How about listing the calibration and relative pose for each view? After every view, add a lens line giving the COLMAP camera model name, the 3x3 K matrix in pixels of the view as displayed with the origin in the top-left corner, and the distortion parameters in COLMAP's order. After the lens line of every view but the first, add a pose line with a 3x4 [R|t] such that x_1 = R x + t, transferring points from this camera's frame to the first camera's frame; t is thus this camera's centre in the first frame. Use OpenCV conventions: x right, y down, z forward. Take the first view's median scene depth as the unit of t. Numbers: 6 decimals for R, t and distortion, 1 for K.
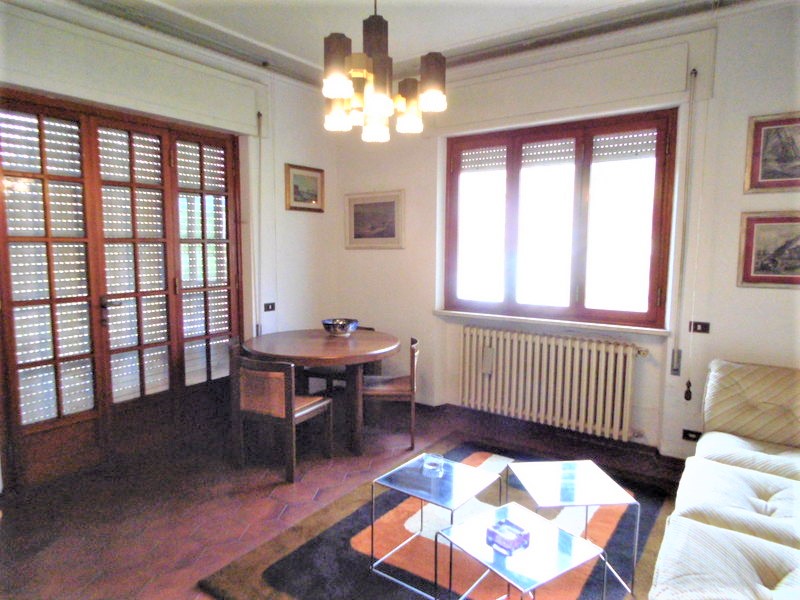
lens RADIAL K [[517.3, 0, 400.0], [0, 517.3, 300.0], [0, 0, 1]] dist [-0.009133, -0.003595]
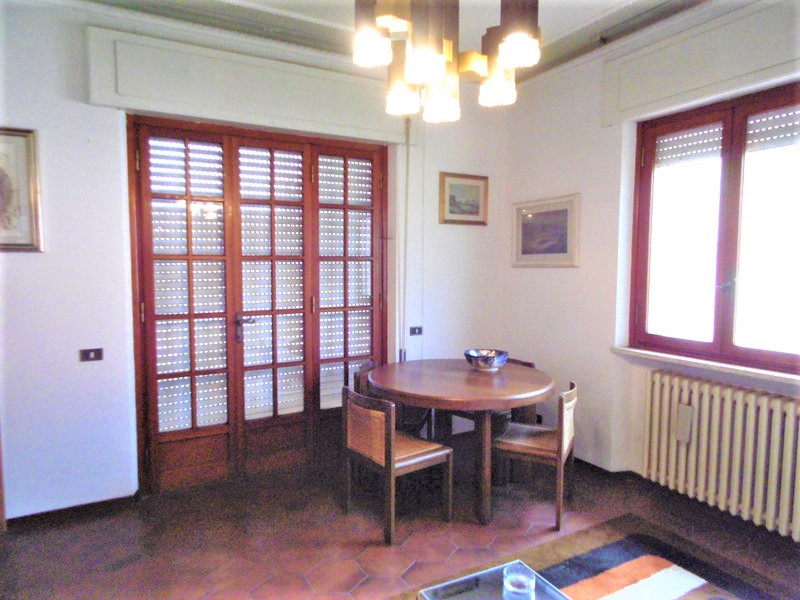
lens RADIAL K [[519.8, 0, 400.0], [0, 519.8, 300.0], [0, 0, 1]] dist [-0.001312, -0.002150]
pose [[0.900396, 0.030168, -0.434024, 0.135559], [-0.044768, 0.998722, -0.023452, -0.020877], [0.432761, 0.040546, 0.900596, 0.194531]]
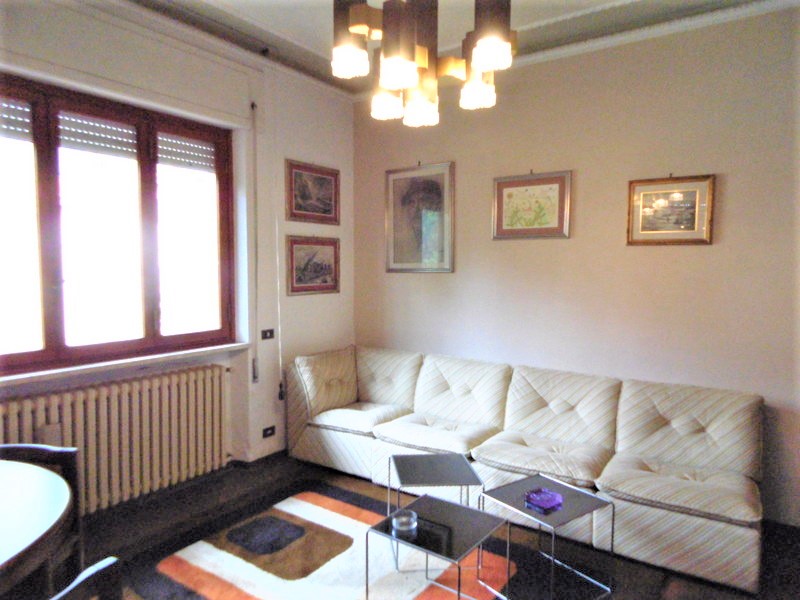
lens RADIAL K [[519.8, 0, 400.0], [0, 519.8, 300.0], [0, 0, 1]] dist [-0.001312, -0.002150]
pose [[0.003572, -0.069600, 0.997569, -0.493395], [0.101384, 0.992460, 0.068881, -0.063790], [-0.994841, 0.100892, 0.010601, 0.626407]]
